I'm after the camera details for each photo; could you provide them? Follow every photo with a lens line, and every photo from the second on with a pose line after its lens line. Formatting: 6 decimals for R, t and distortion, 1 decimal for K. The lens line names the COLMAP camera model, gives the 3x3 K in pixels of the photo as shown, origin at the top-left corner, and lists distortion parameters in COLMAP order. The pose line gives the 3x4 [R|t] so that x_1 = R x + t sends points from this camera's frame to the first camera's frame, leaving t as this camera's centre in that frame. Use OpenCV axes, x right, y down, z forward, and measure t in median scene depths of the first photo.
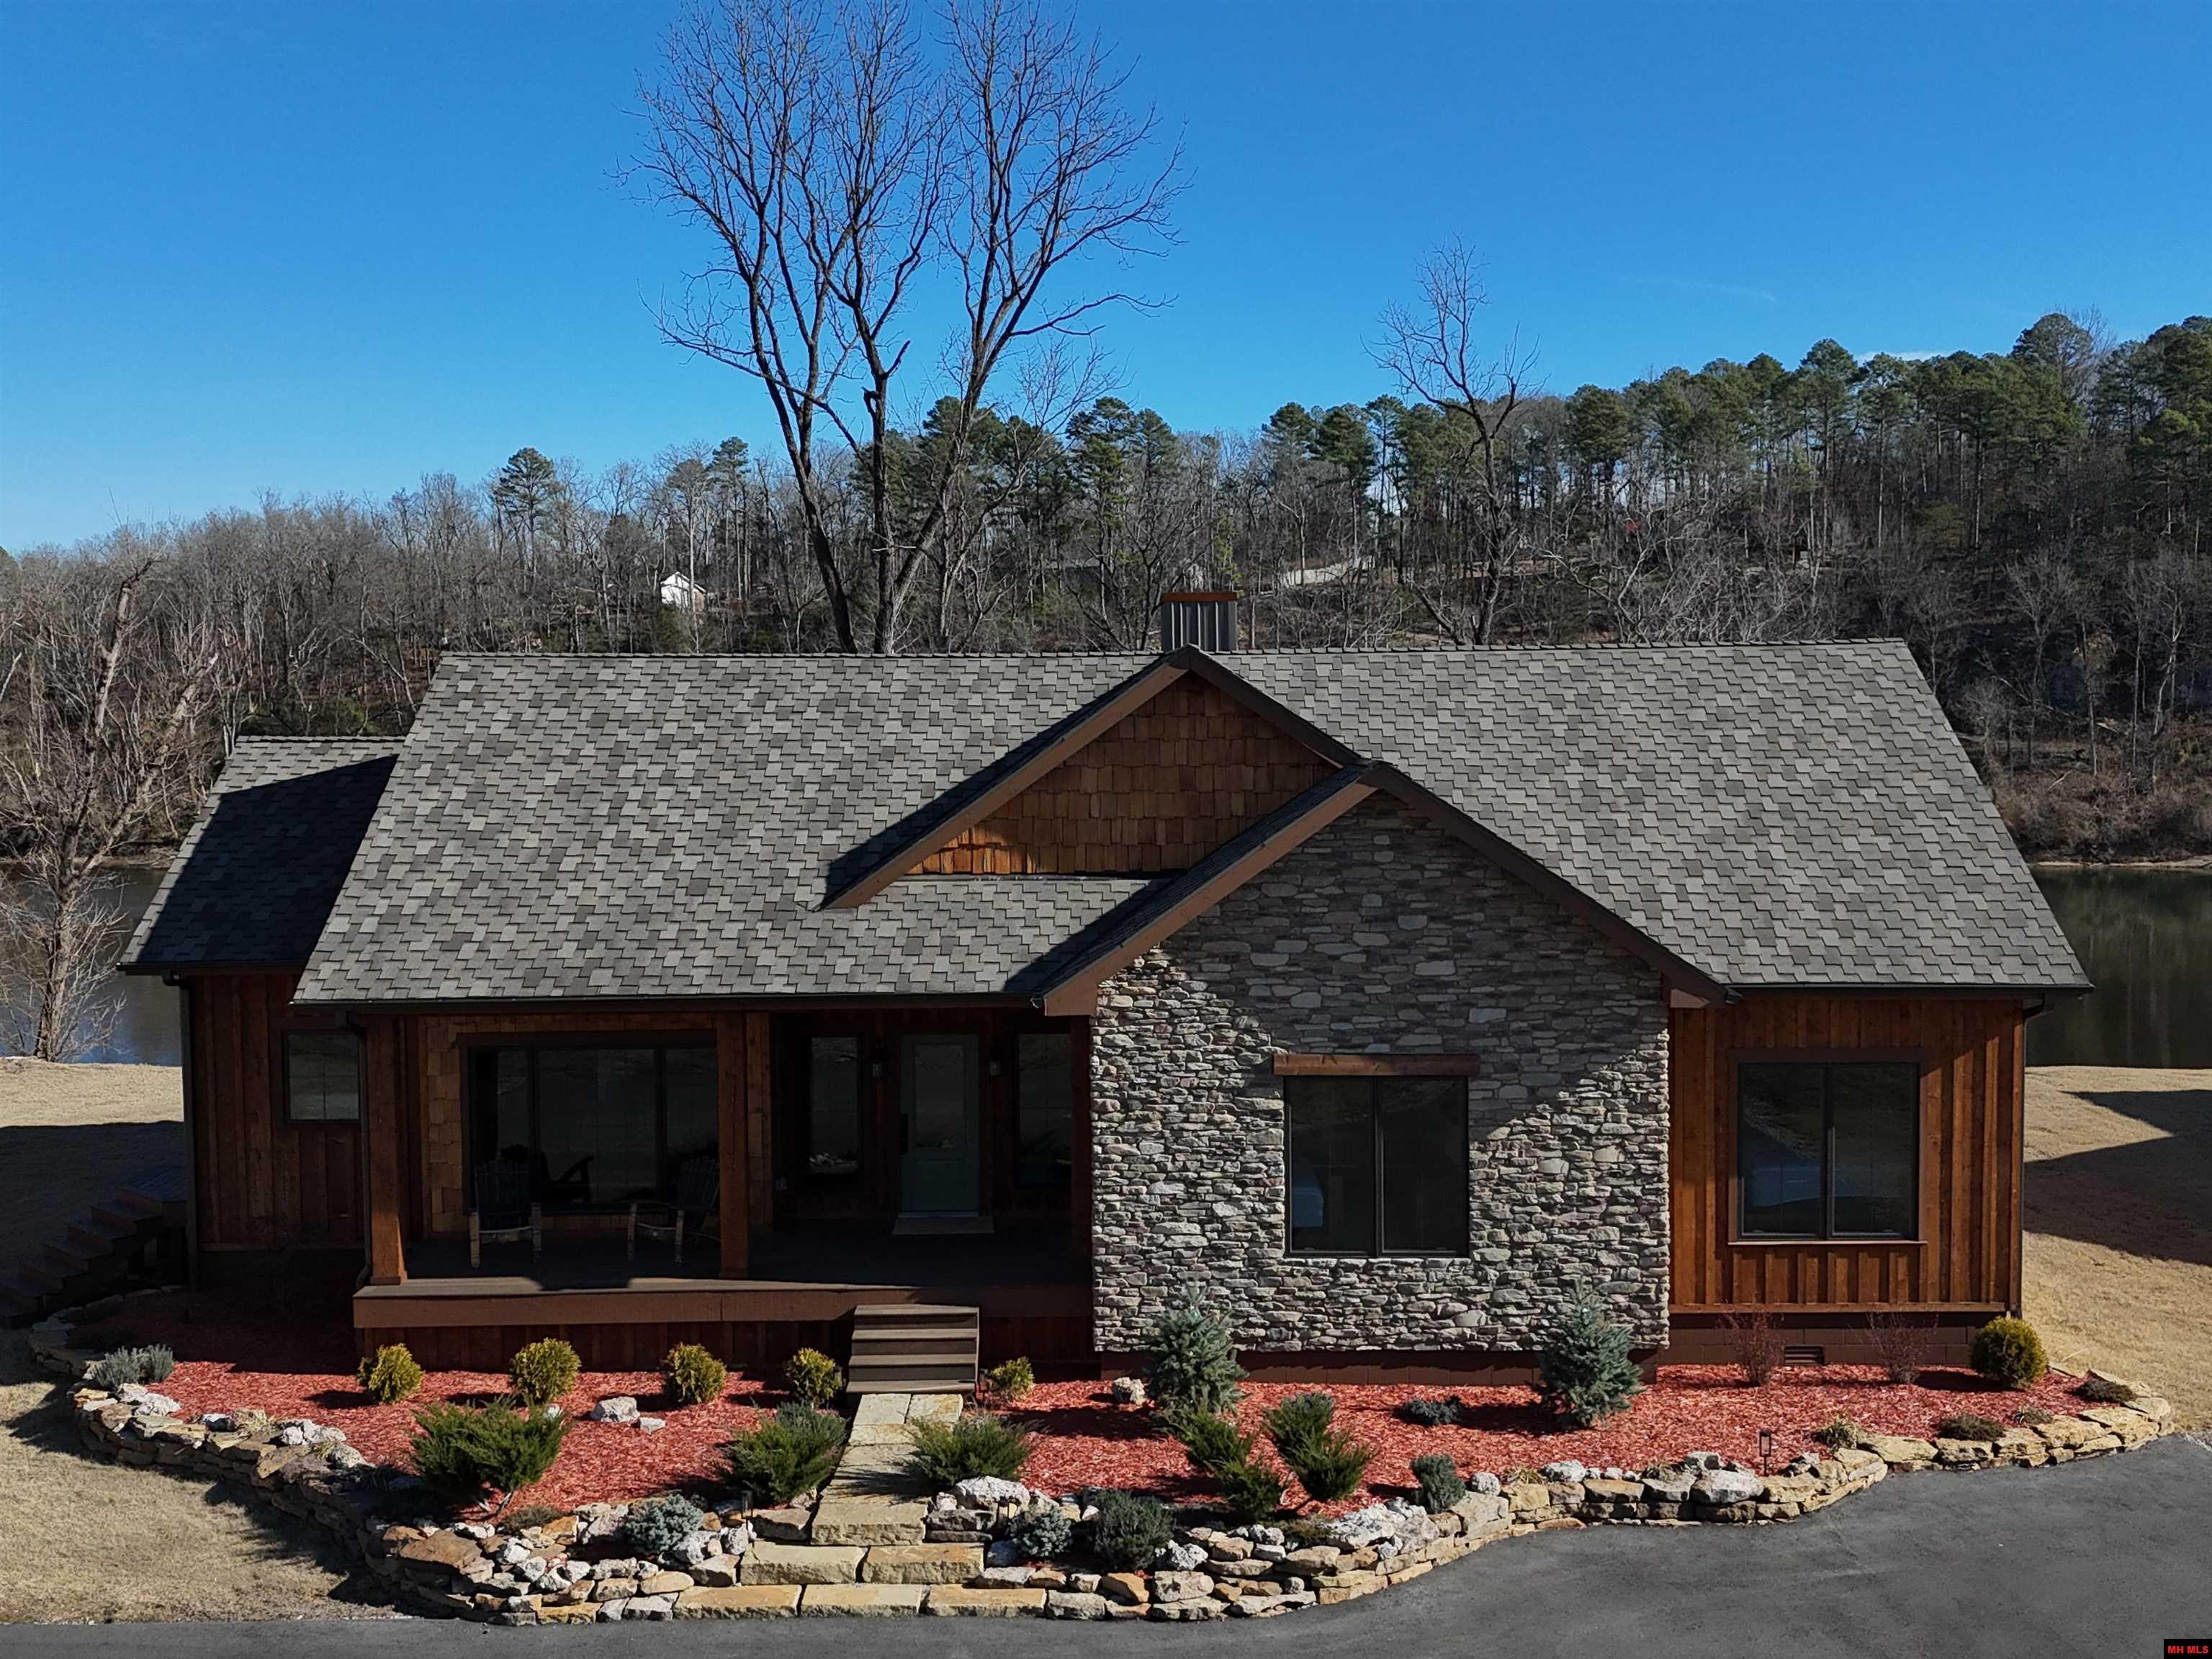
lens RADIAL K [[2185.6, 0, 1106.0], [0, 2185.6, 829.5], [0, 0, 1]] dist [0.158448, -0.341003]
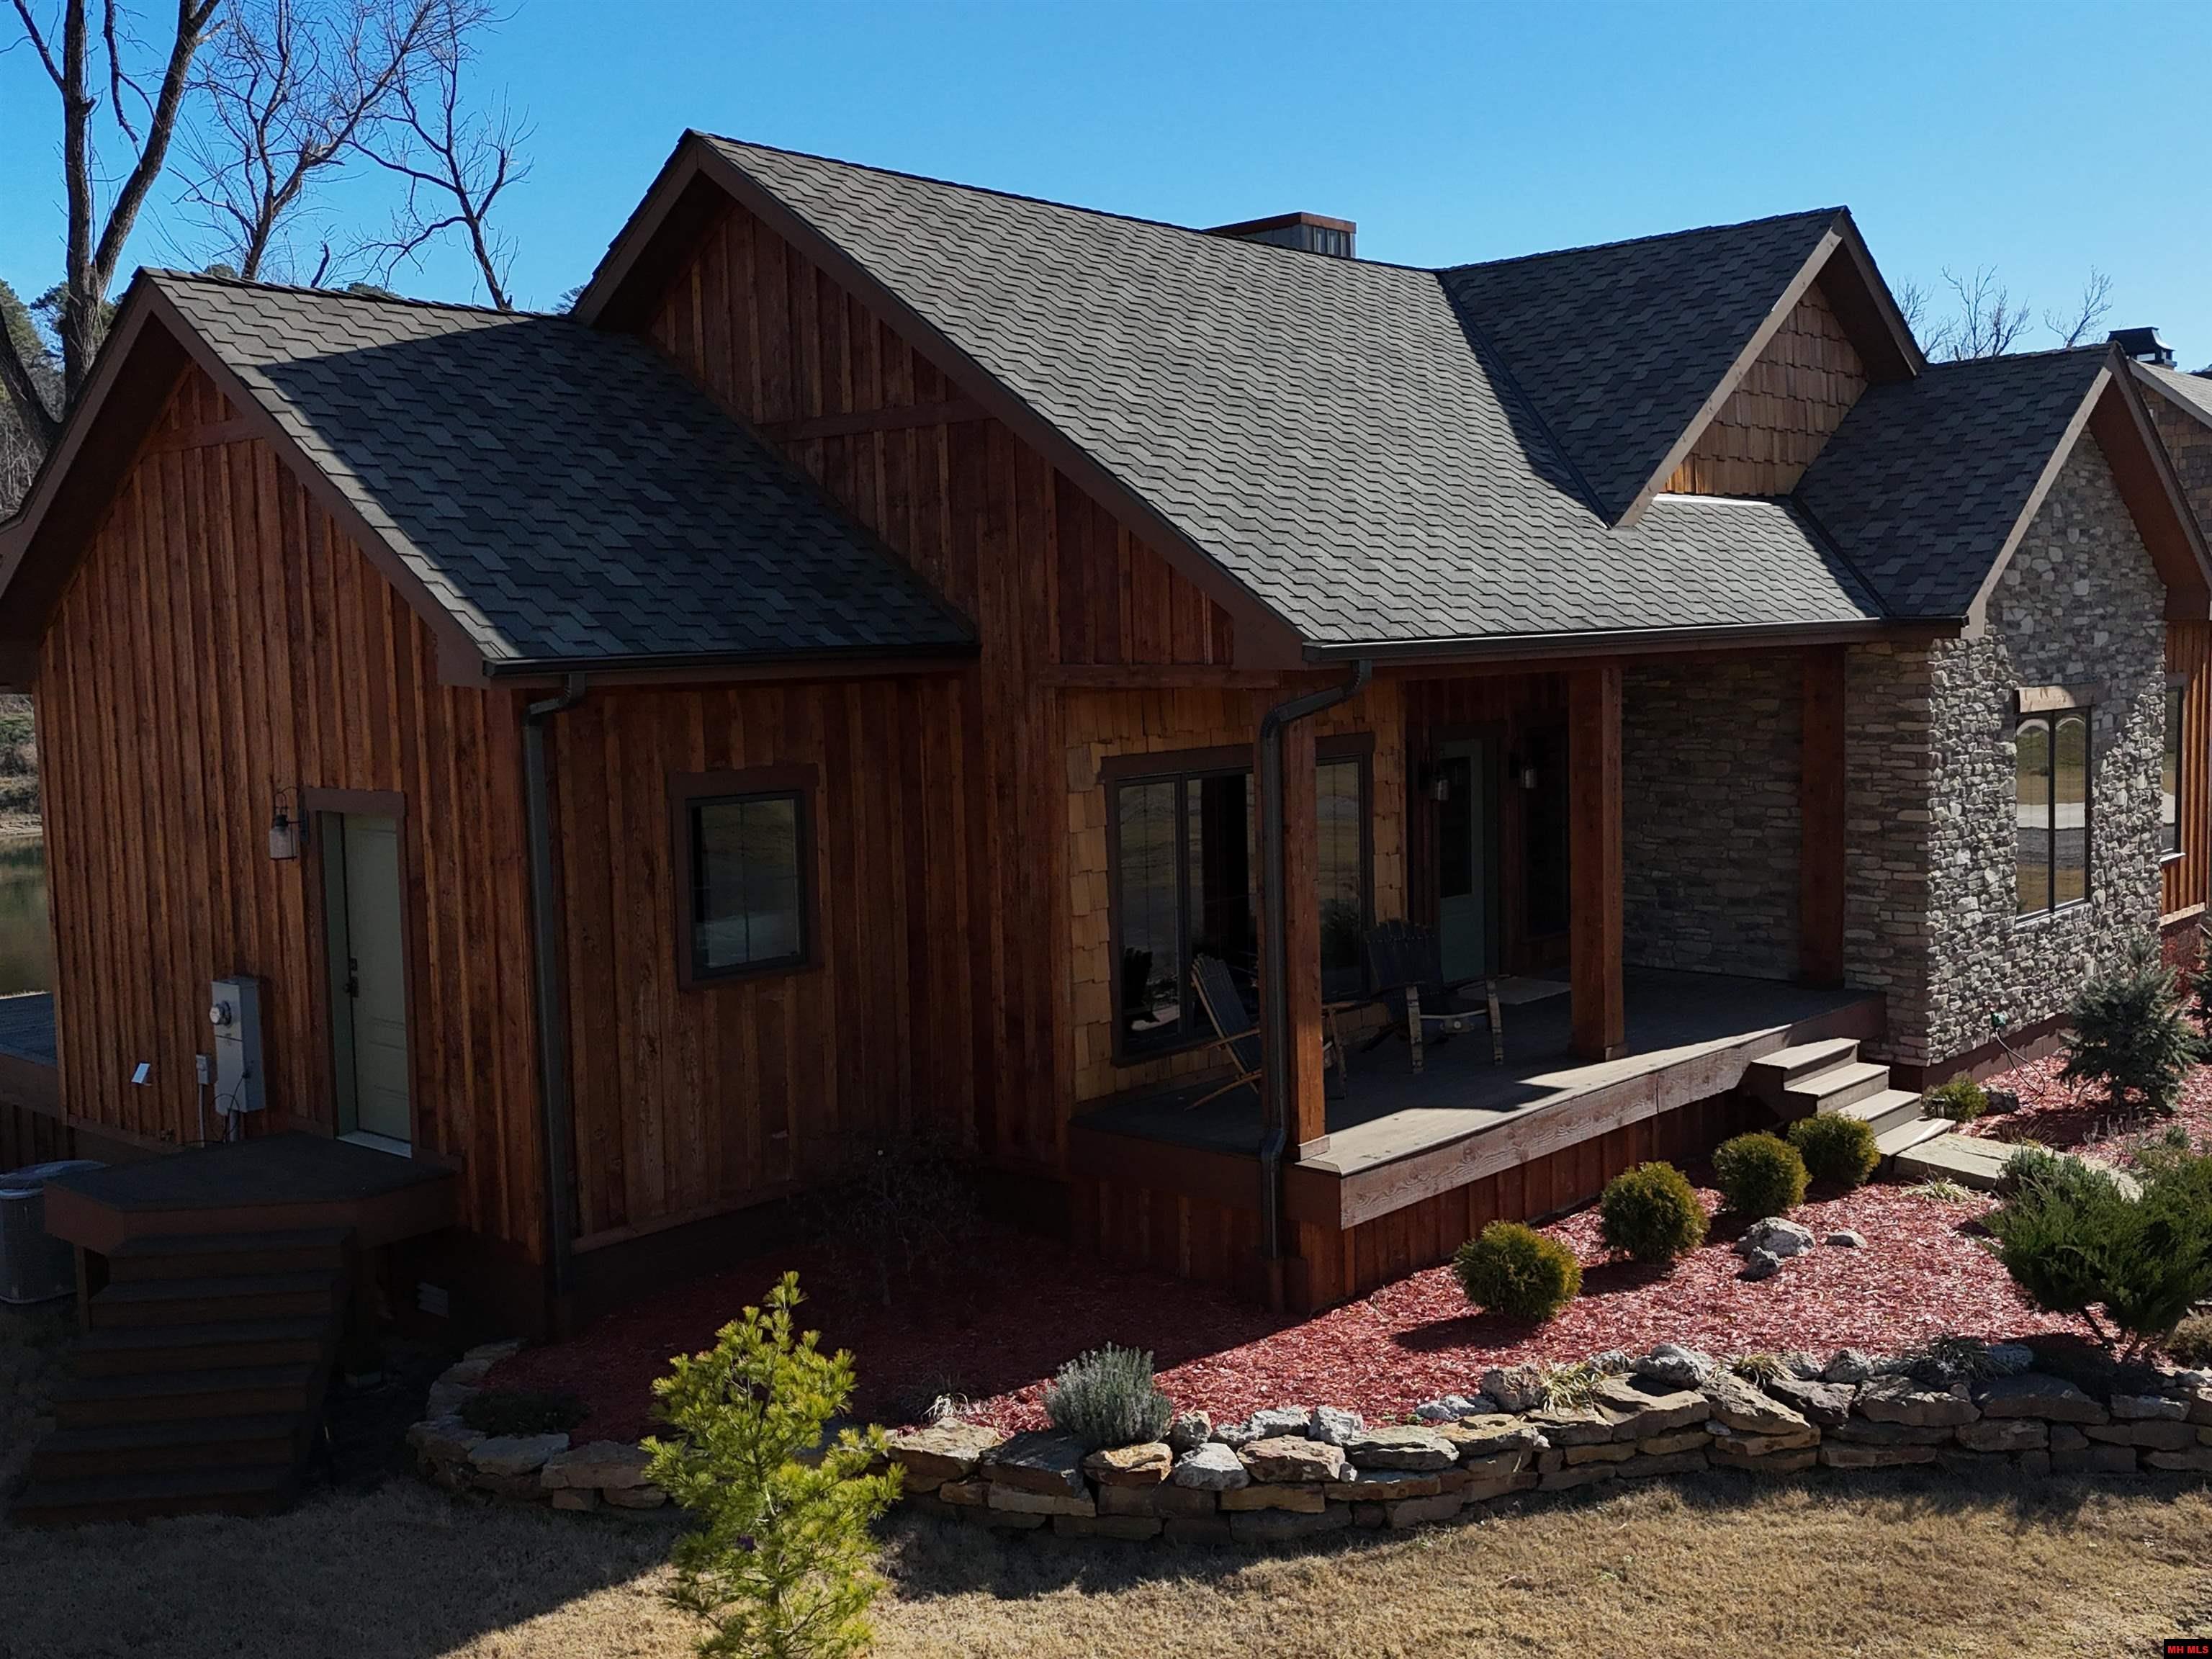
lens RADIAL K [[2185.6, 0, 1106.0], [0, 2185.6, 829.5], [0, 0, 1]] dist [0.158448, -0.341003]
pose [[0.662306, -0.074204, 0.745550, -0.808800], [0.069834, 0.996866, 0.037181, 0.099784], [-0.745972, 0.027440, 0.665412, 0.685916]]
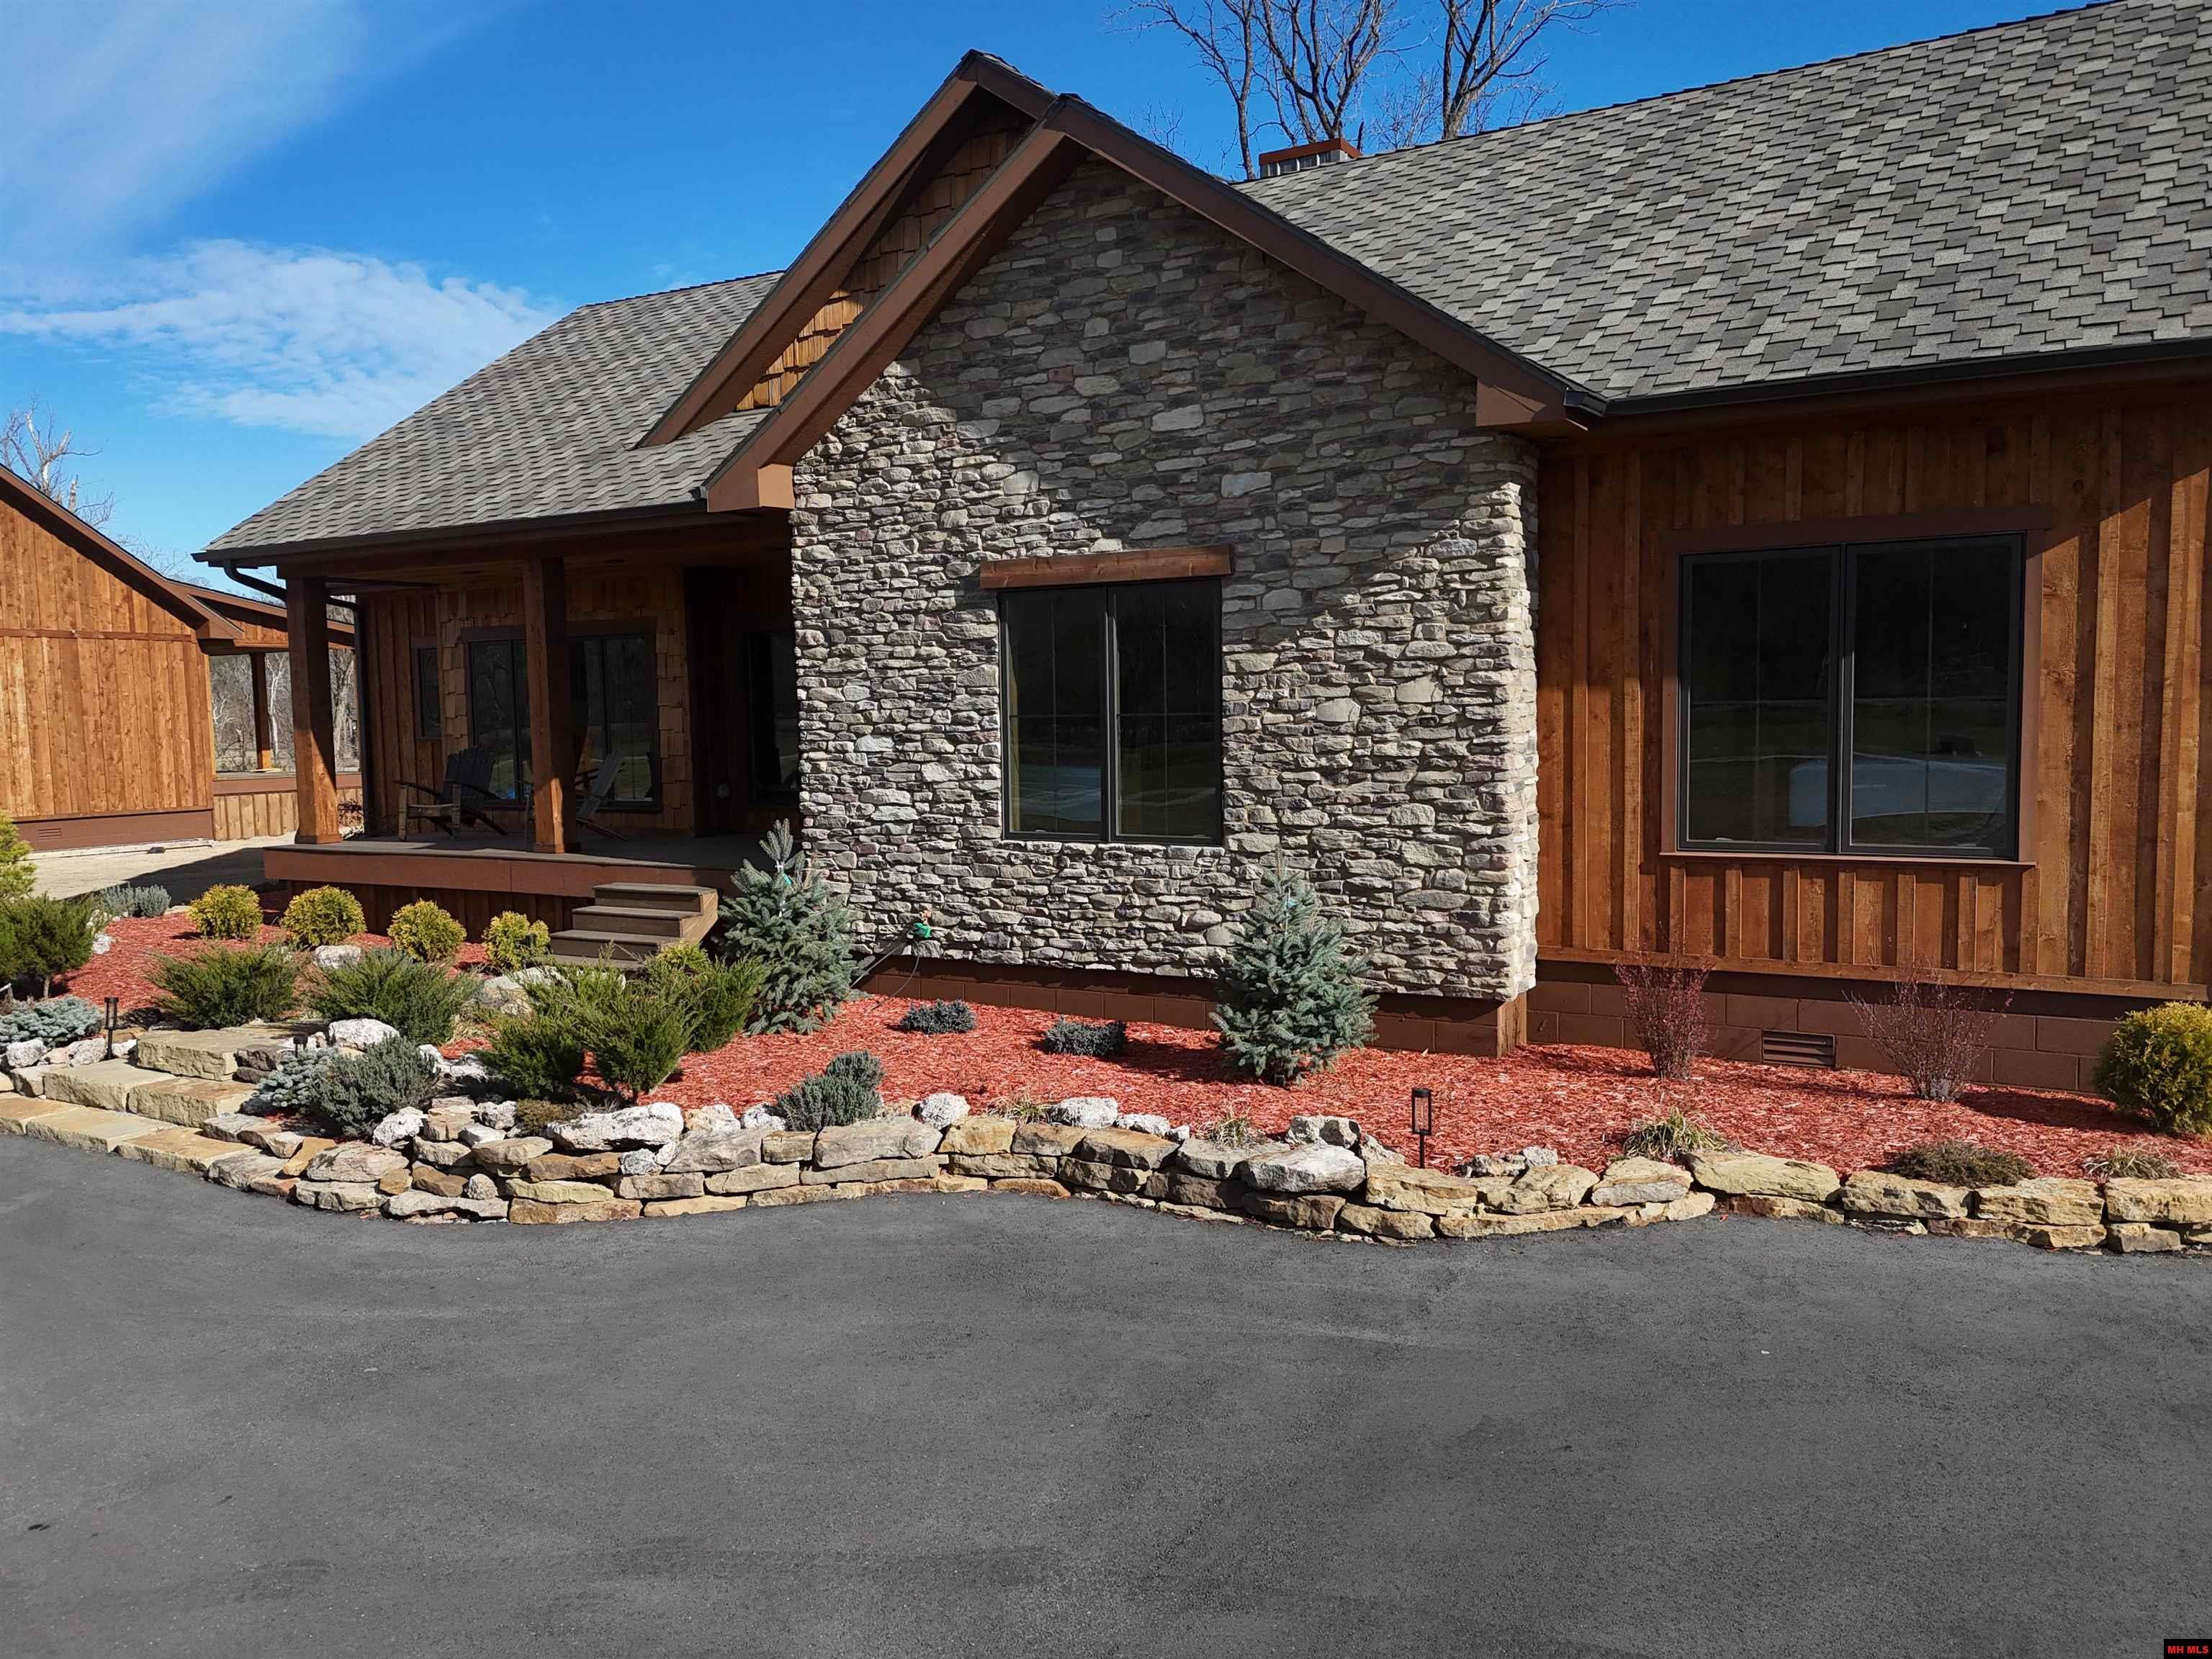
lens RADIAL K [[1631.7, 0, 1064.9], [0, 1631.7, 839.9], [0, 0, 1]] dist [0.091302, -0.109423]
pose [[0.863662, 0.037975, -0.502640, 0.378647], [-0.018921, 0.998898, 0.042957, 0.171465], [0.503717, -0.027590, 0.863428, 0.535258]]
